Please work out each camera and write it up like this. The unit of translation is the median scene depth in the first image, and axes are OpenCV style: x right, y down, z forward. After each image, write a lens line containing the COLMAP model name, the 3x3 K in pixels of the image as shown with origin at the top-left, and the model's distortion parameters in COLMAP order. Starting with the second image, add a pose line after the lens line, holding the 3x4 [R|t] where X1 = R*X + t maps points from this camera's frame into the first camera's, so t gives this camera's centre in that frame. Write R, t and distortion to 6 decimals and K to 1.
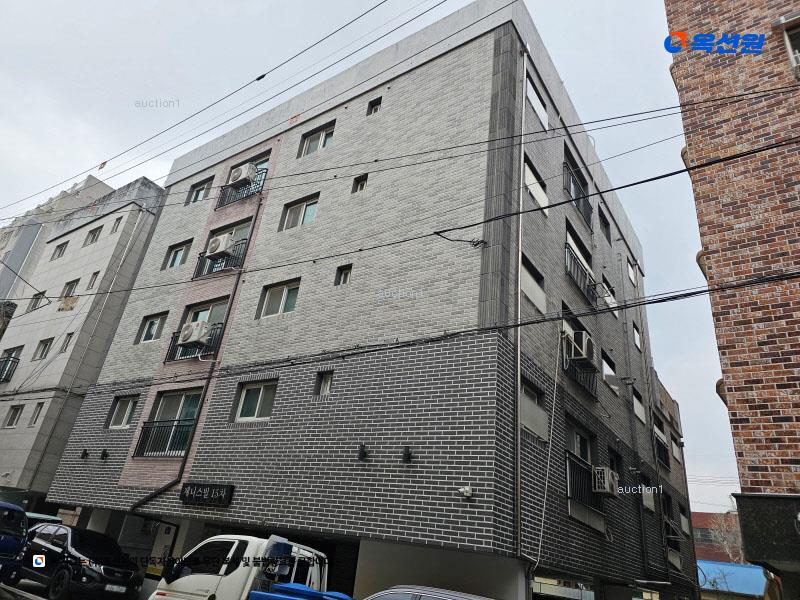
lens RADIAL K [[527.7, 0, 396.1], [0, 527.7, 298.2], [0, 0, 1]] dist [0.066974, -0.052626]
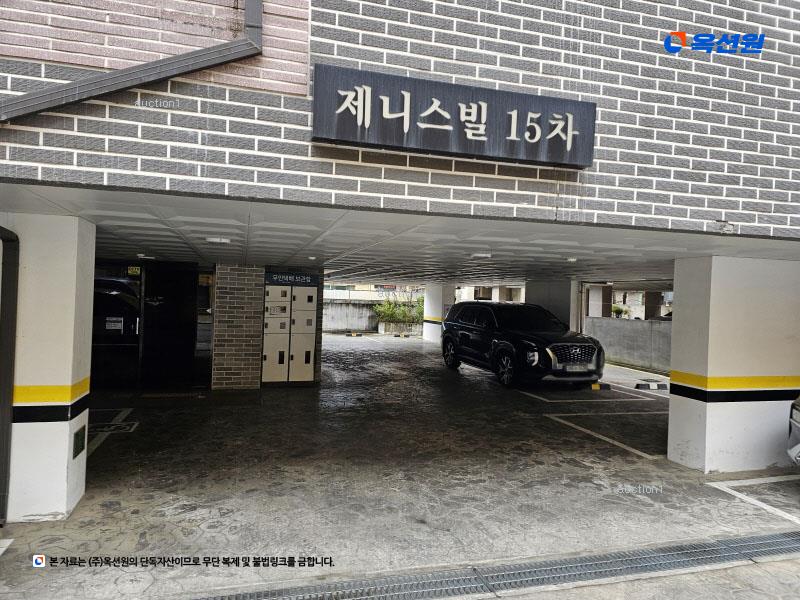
lens RADIAL K [[527.7, 0, 388.9], [0, 527.7, 292.5], [0, 0, 1]] dist [0.066974, -0.052626]
pose [[0.637638, -0.104087, 0.763272, -0.550212], [-0.292861, 0.883679, 0.365163, 0.333145], [-0.712496, -0.456374, 0.532984, 0.800536]]
